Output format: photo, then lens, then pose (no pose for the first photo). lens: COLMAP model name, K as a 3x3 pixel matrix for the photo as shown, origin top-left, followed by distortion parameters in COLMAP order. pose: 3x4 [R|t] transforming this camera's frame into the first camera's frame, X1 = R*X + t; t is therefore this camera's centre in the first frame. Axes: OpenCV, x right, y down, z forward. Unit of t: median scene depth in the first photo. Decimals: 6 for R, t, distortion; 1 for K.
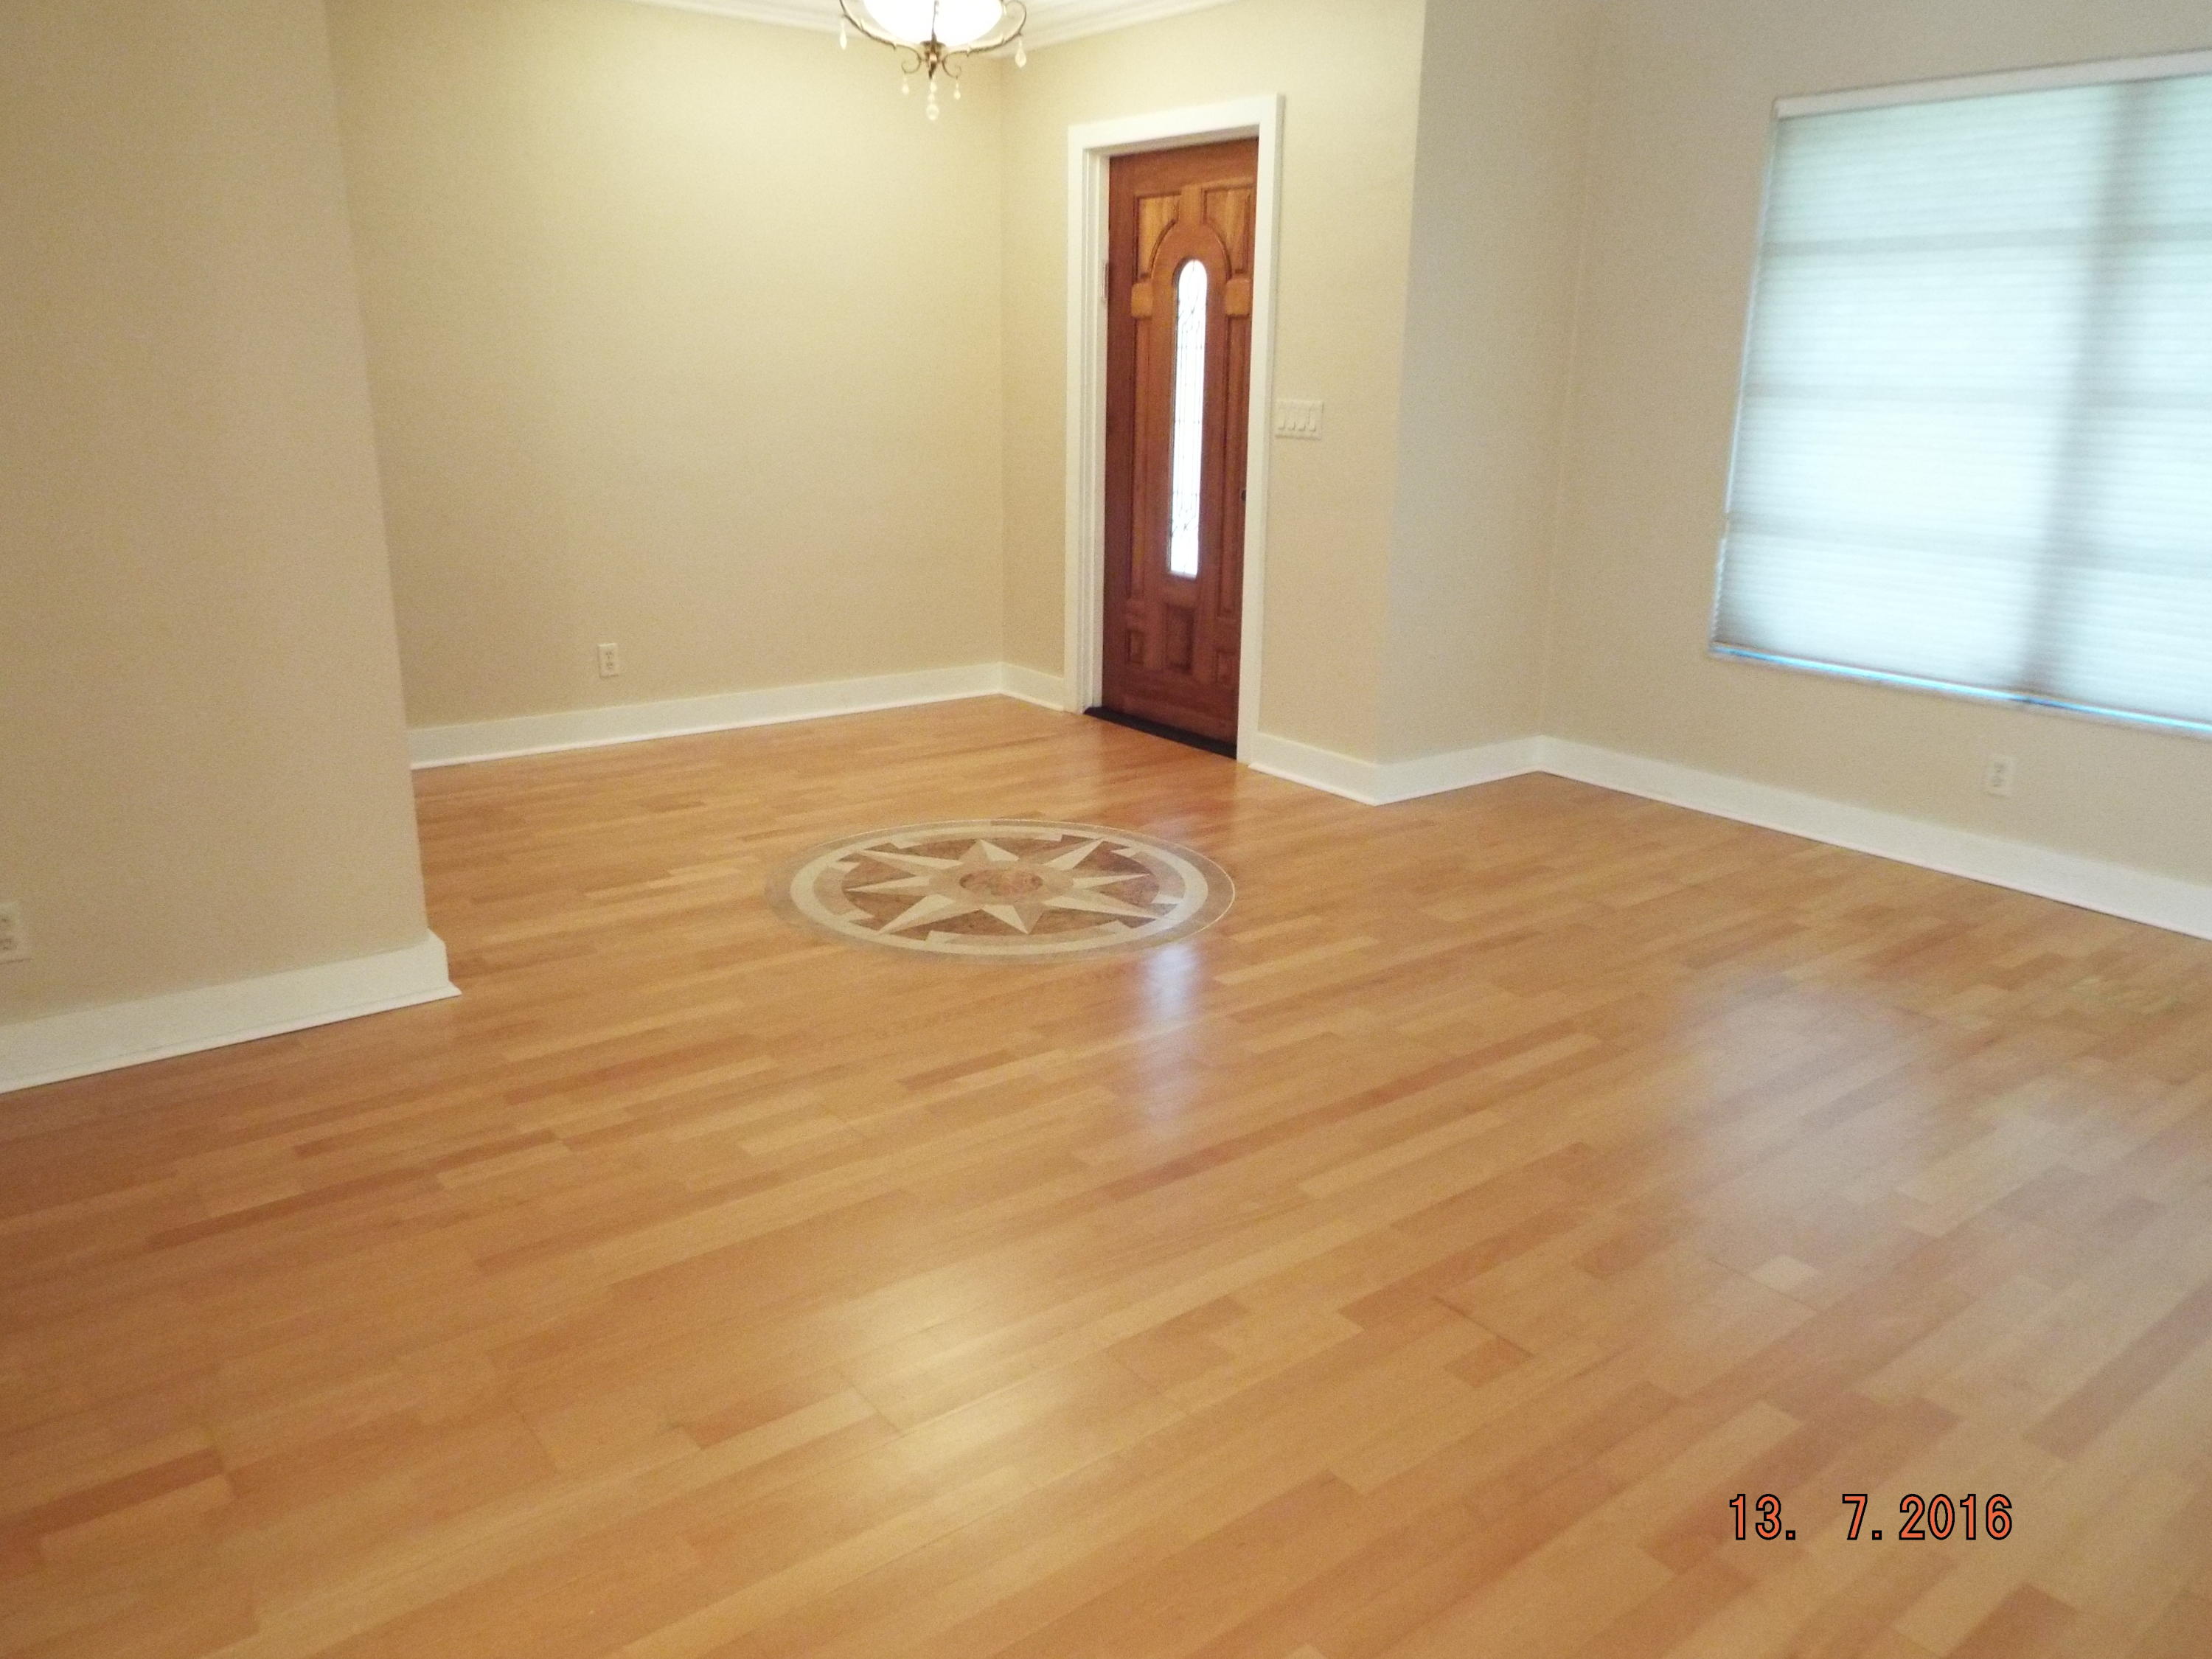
lens RADIAL K [[1618.2, 0, 1116.4], [0, 1618.2, 843.0], [0, 0, 1]] dist [-0.005999, 0.004094]
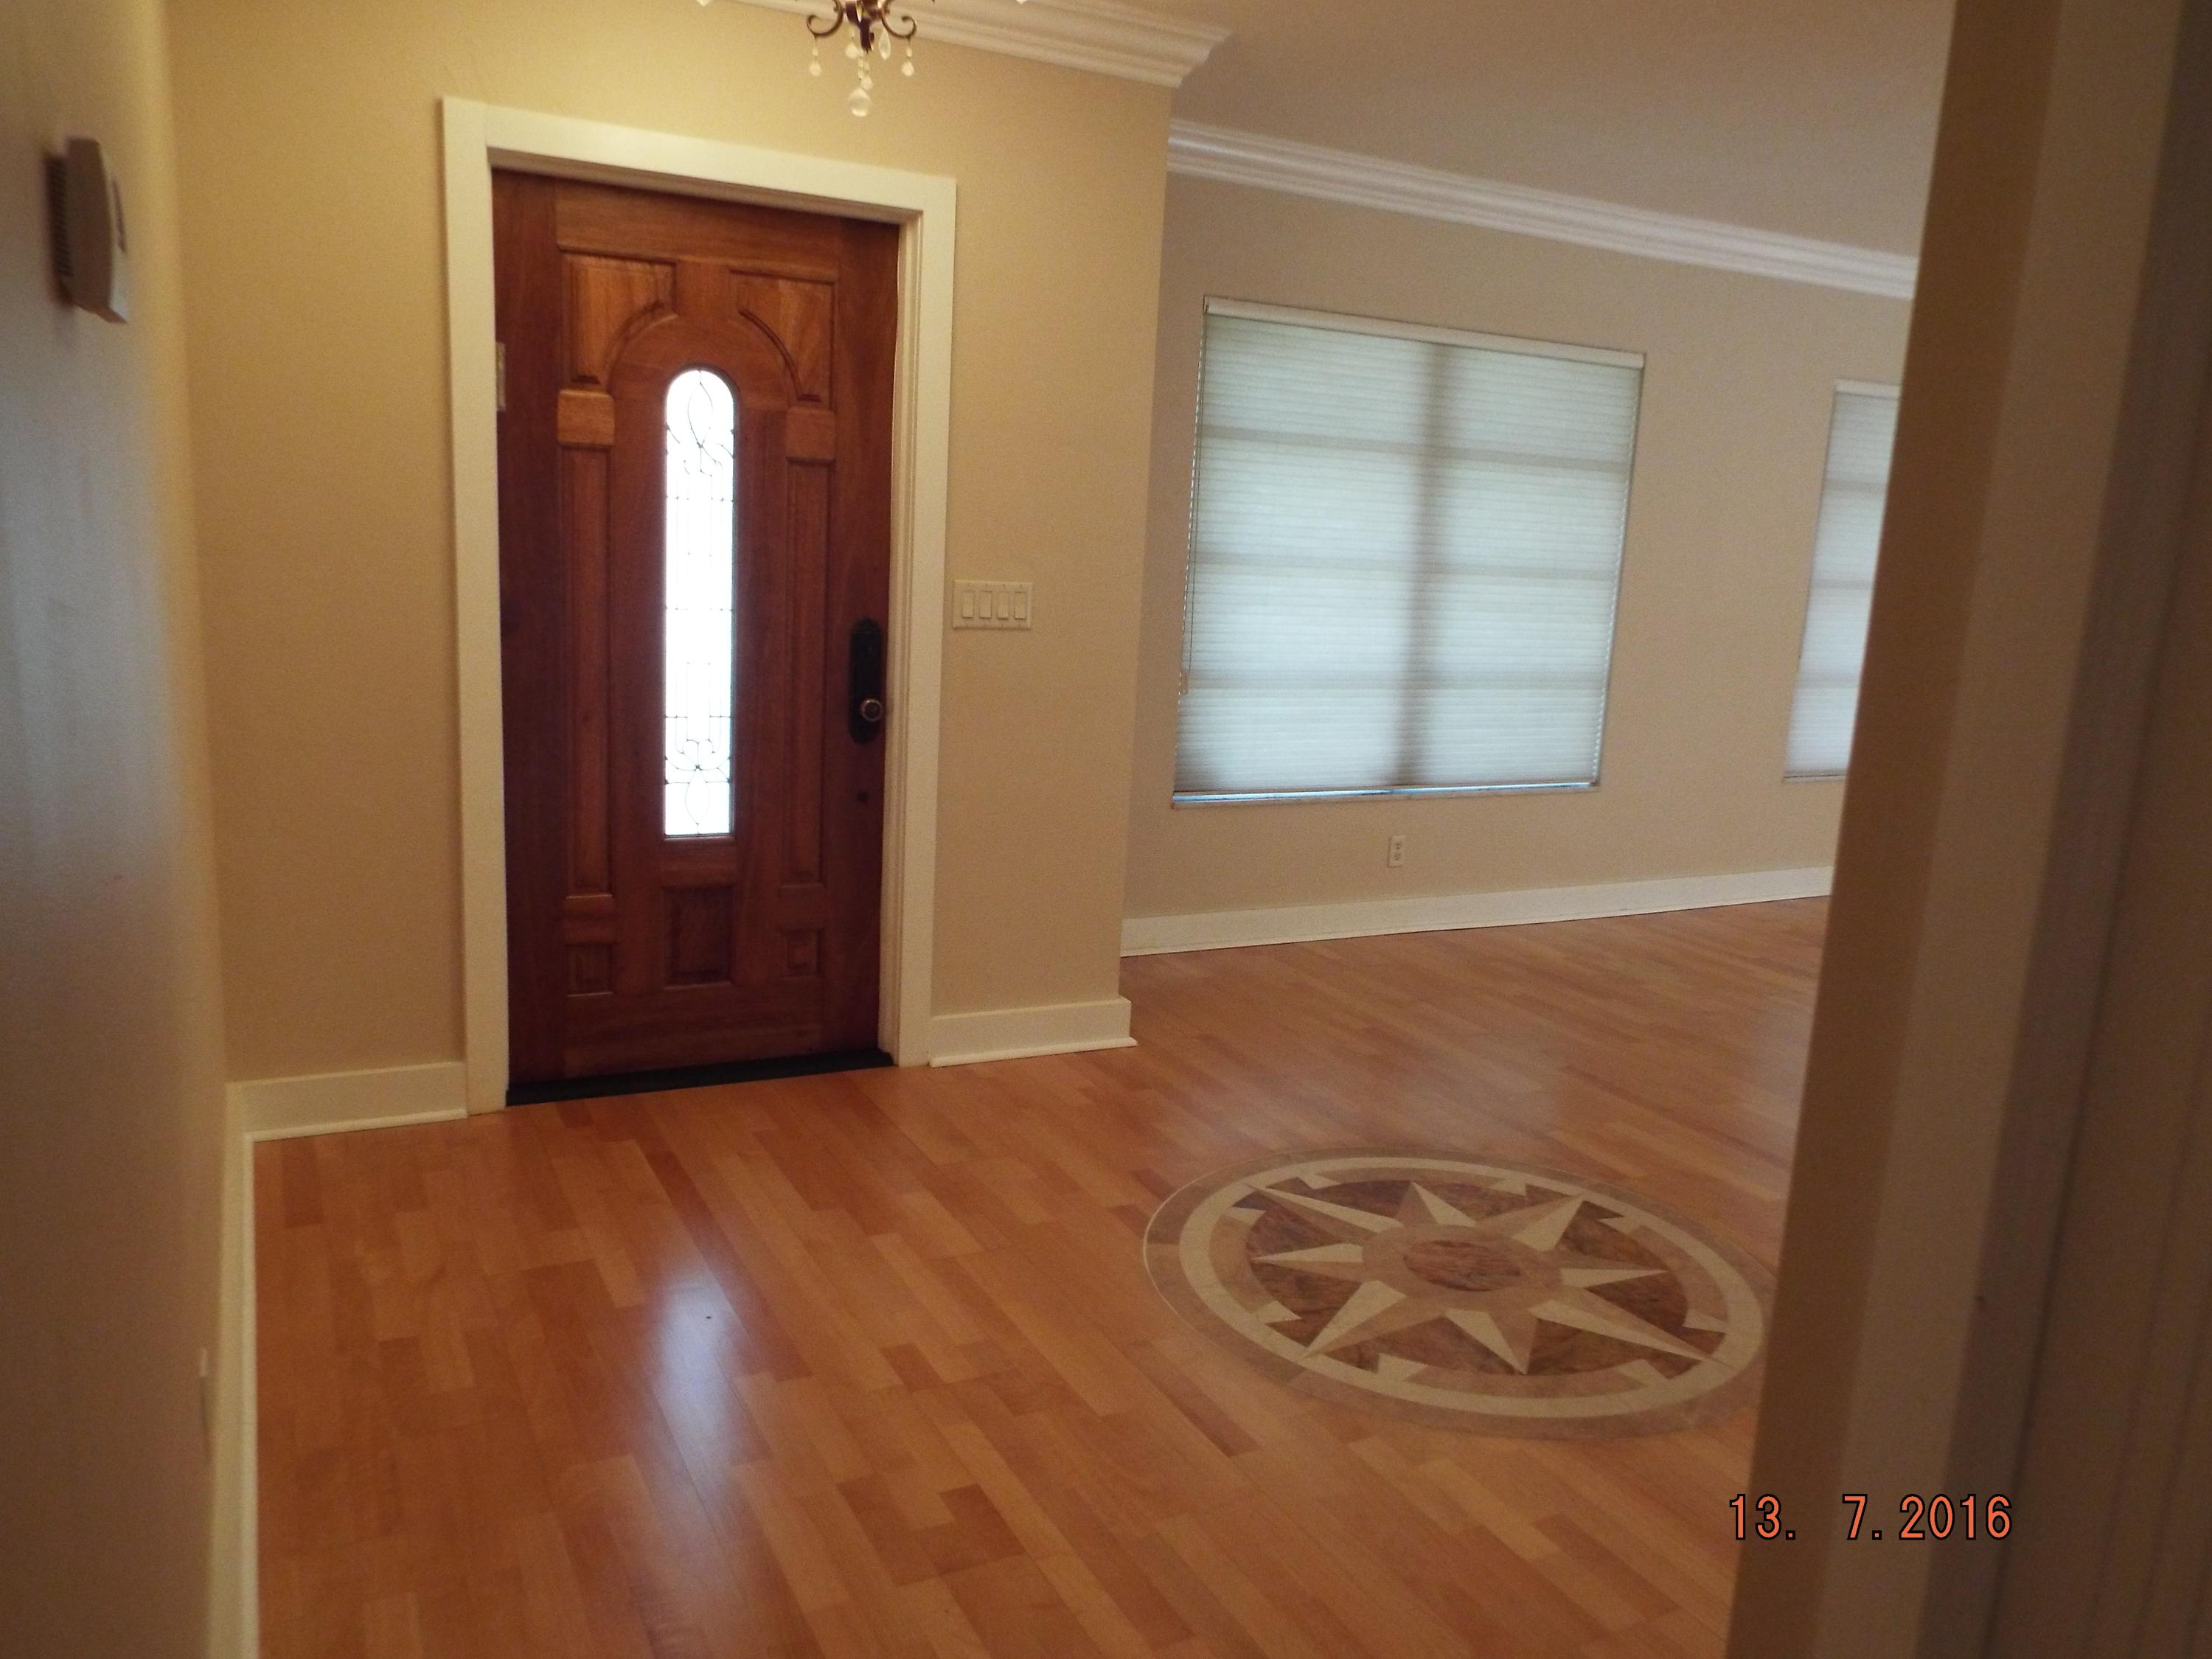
lens RADIAL K [[1618.2, 0, 1116.4], [0, 1618.2, 843.0], [0, 0, 1]] dist [-0.005999, 0.004094]
pose [[0.180124, -0.198297, 0.963449, -0.725142], [0.231787, 0.960444, 0.154344, -0.291986], [-0.955945, 0.195514, 0.218962, 0.900049]]
